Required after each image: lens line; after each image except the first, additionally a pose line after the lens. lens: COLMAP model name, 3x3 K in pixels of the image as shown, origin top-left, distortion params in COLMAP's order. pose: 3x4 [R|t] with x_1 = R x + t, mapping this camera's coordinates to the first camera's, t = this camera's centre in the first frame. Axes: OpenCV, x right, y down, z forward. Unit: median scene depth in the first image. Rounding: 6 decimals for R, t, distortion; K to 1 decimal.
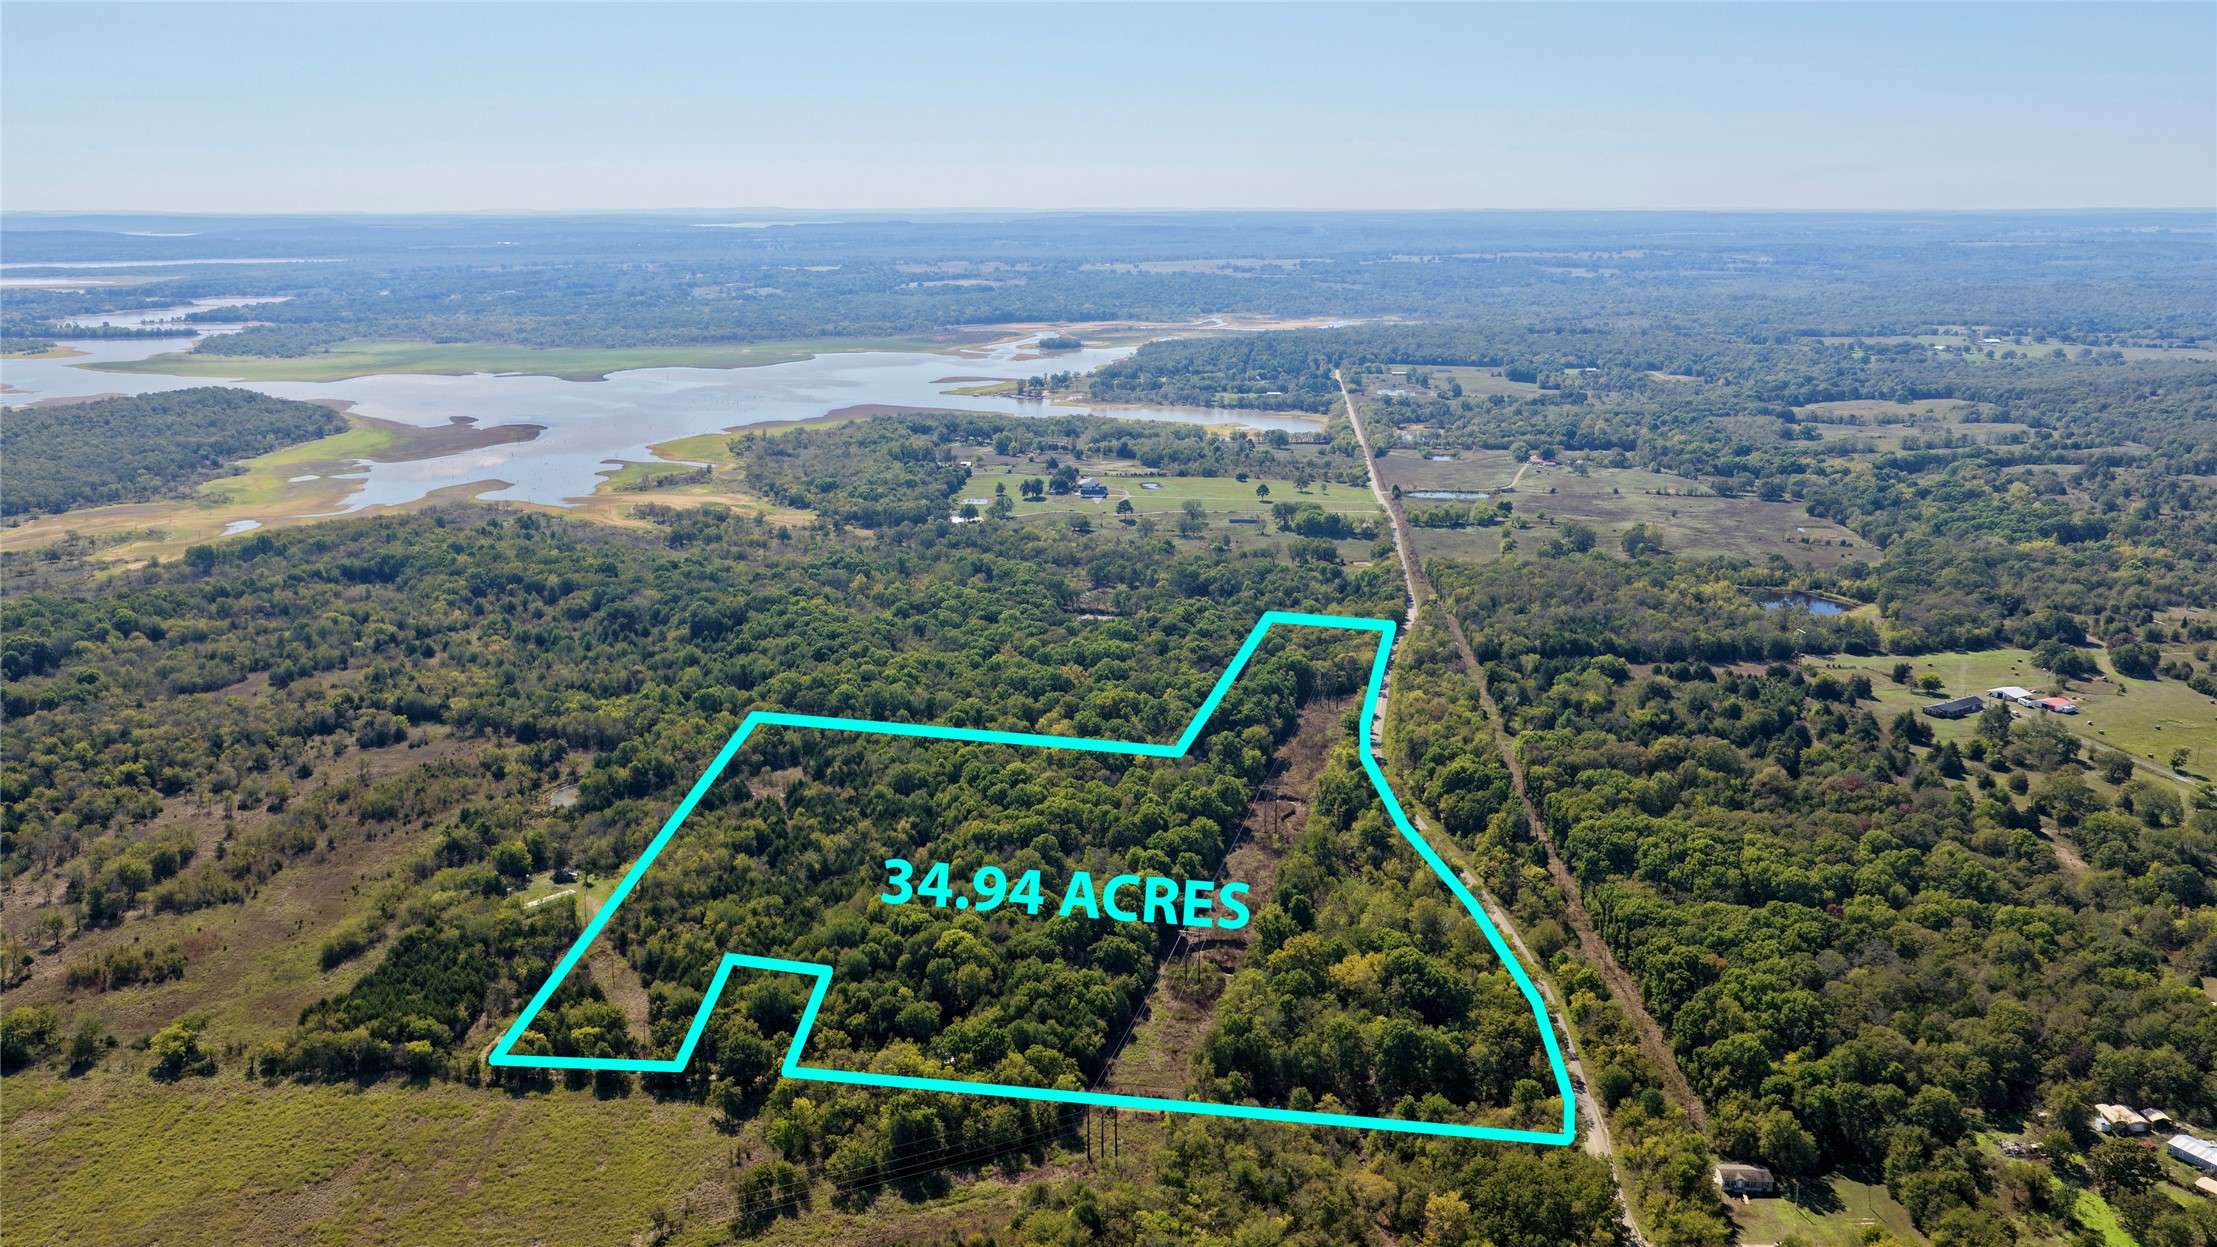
lens RADIAL K [[1838.1, 0, 1113.3], [0, 1838.1, 618.8], [0, 0, 1]] dist [-0.018963, 0.046727]
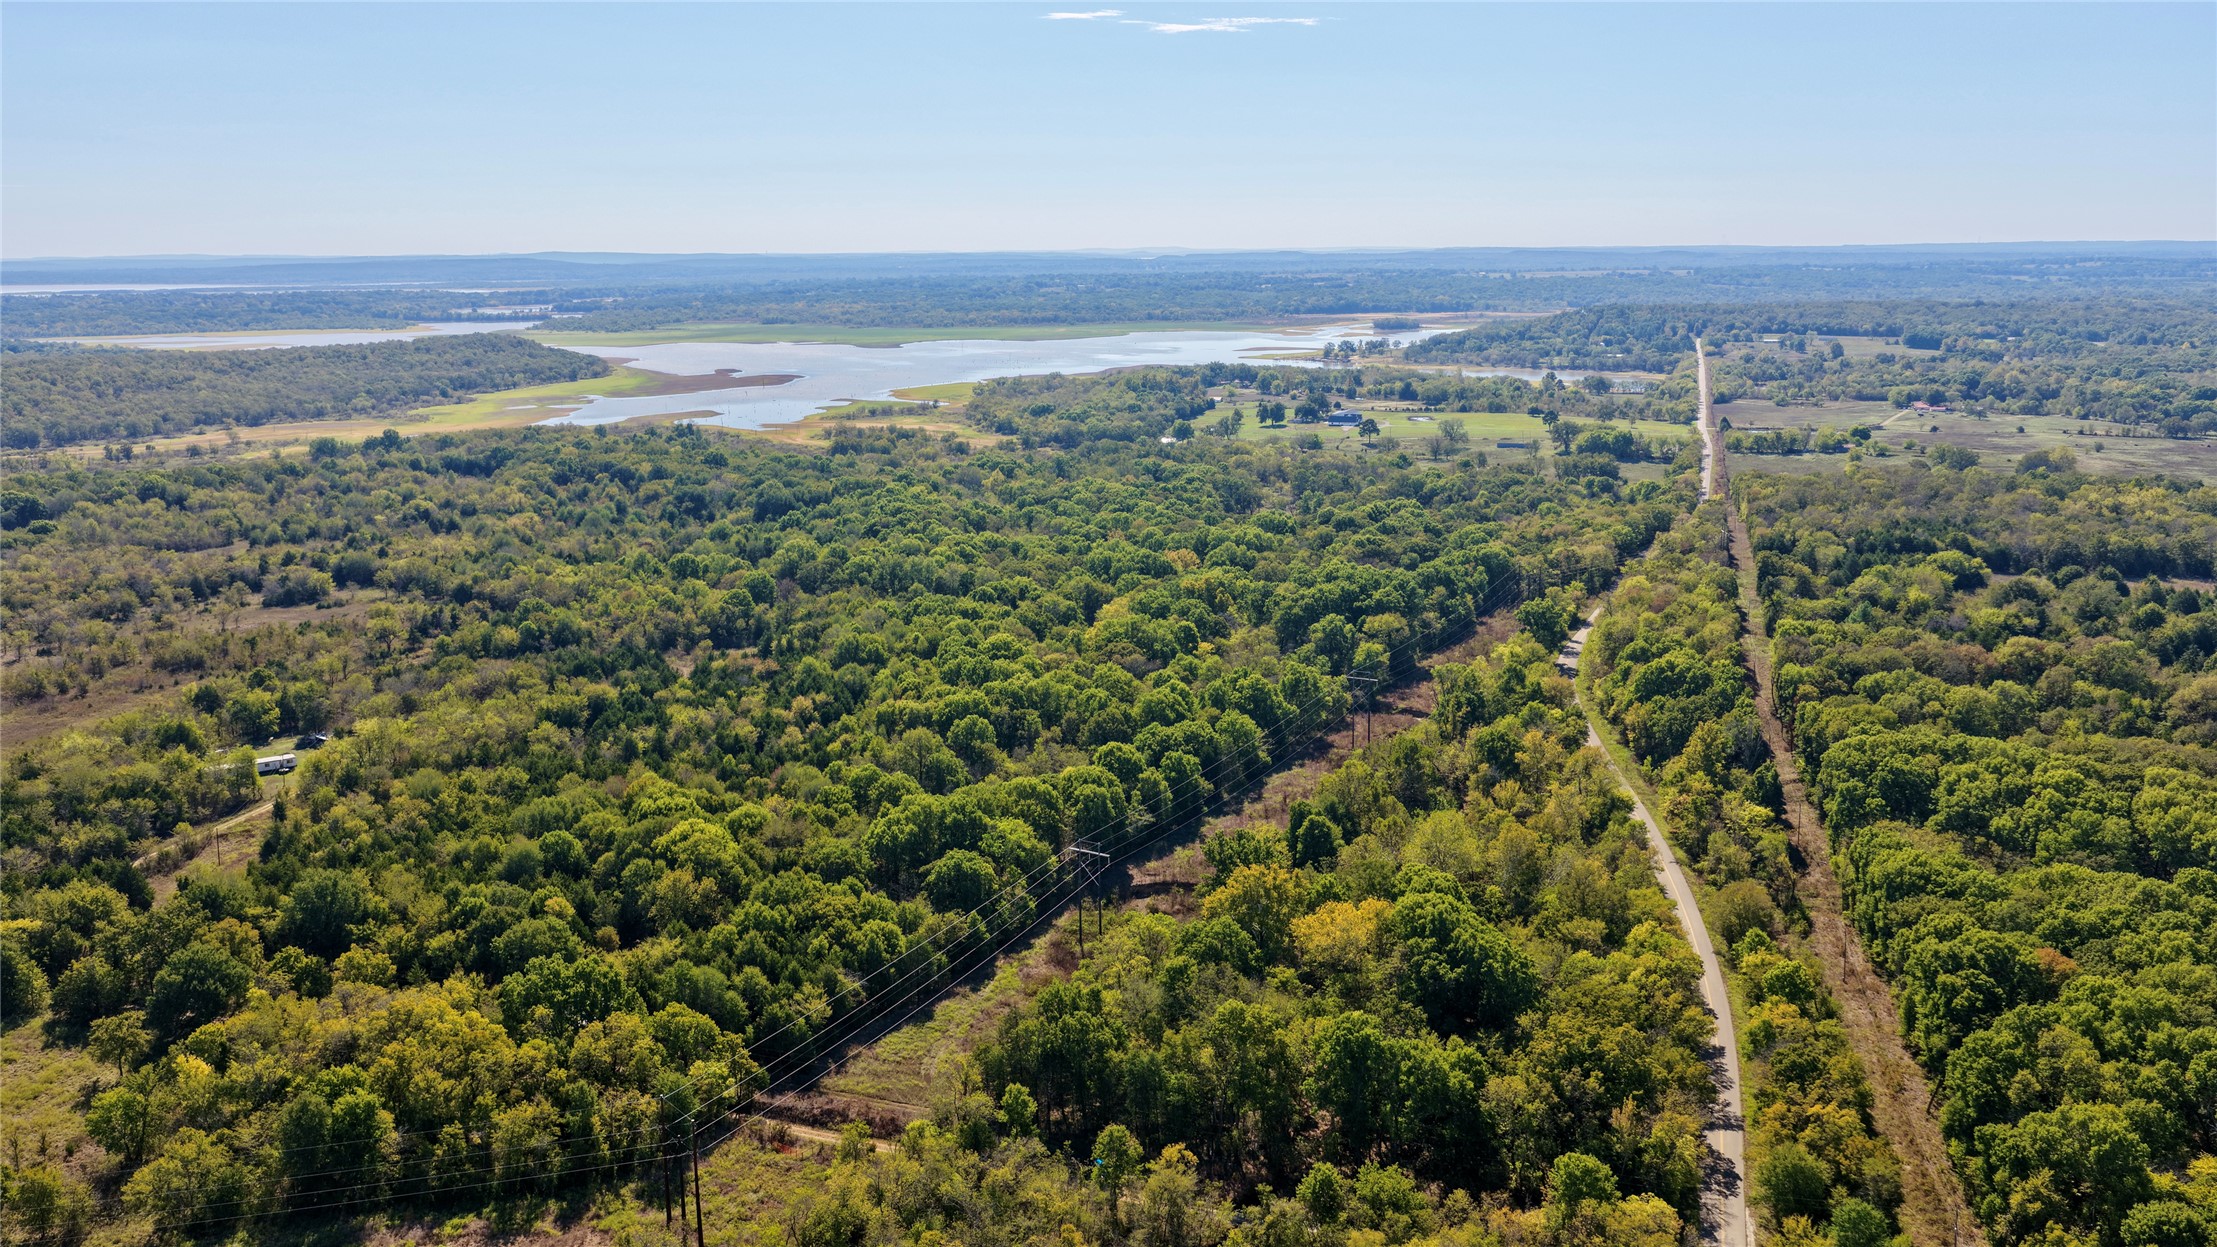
lens RADIAL K [[1838.1, 0, 1113.3], [0, 1838.1, 618.8], [0, 0, 1]] dist [-0.018963, 0.046727]
pose [[0.977018, 0.037642, -0.209806, 0.123672], [-0.042383, 0.998937, -0.018146, 0.078065], [0.208900, 0.026622, 0.977575, 0.313057]]
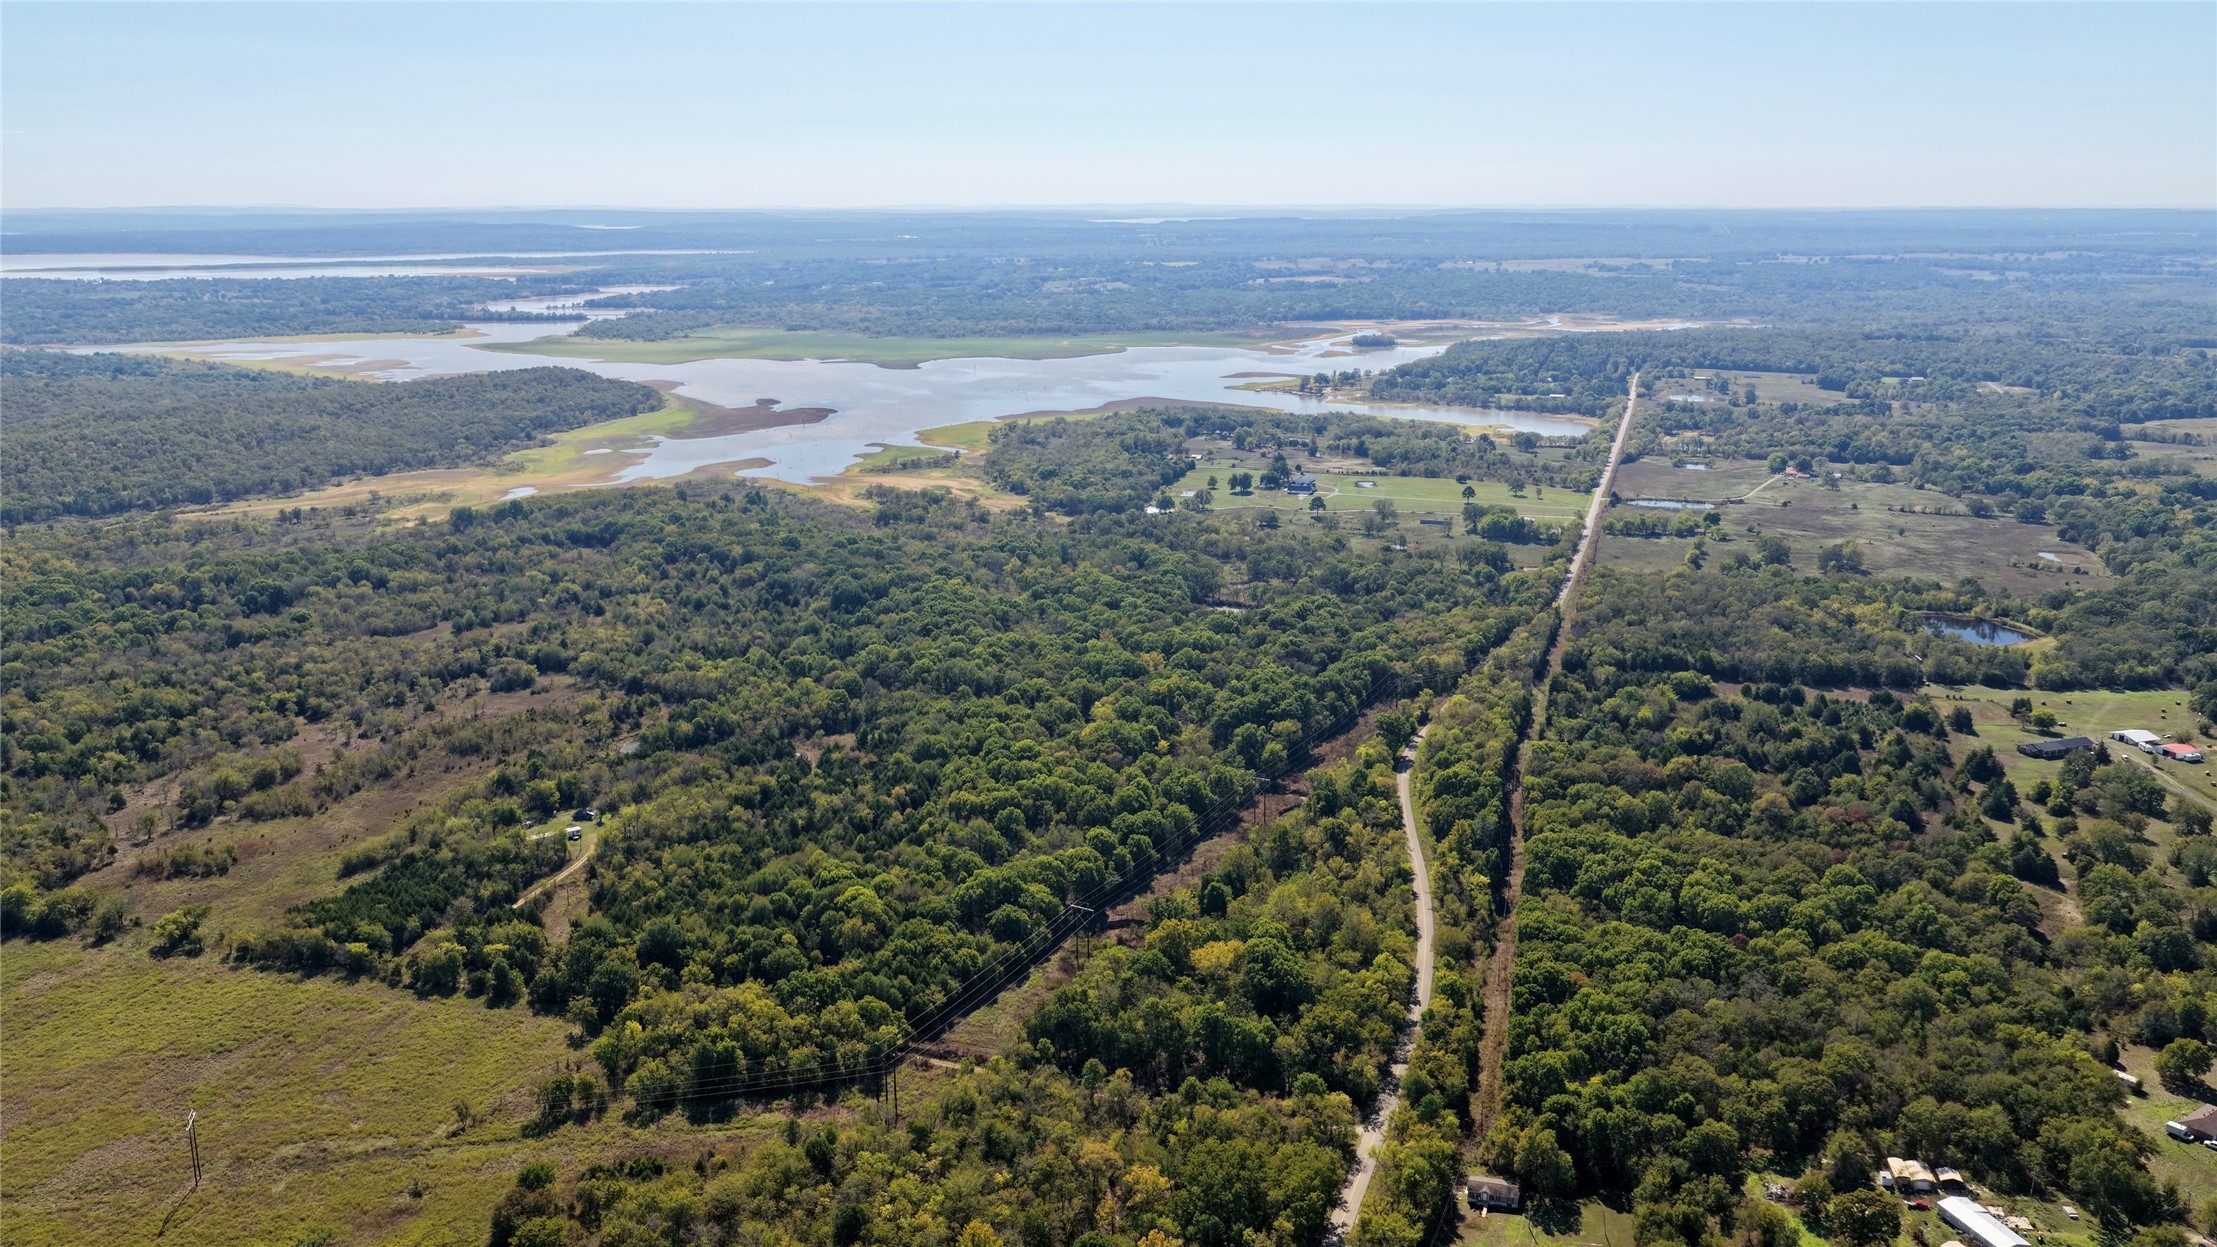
lens RADIAL K [[1838.1, 0, 1113.3], [0, 1838.1, 618.8], [0, 0, 1]] dist [-0.018963, 0.046727]
pose [[0.976641, 0.049164, -0.209176, 0.194948], [-0.048775, 0.998785, 0.007021, 0.000360], [0.209267, 0.003346, 0.977853, -0.004359]]
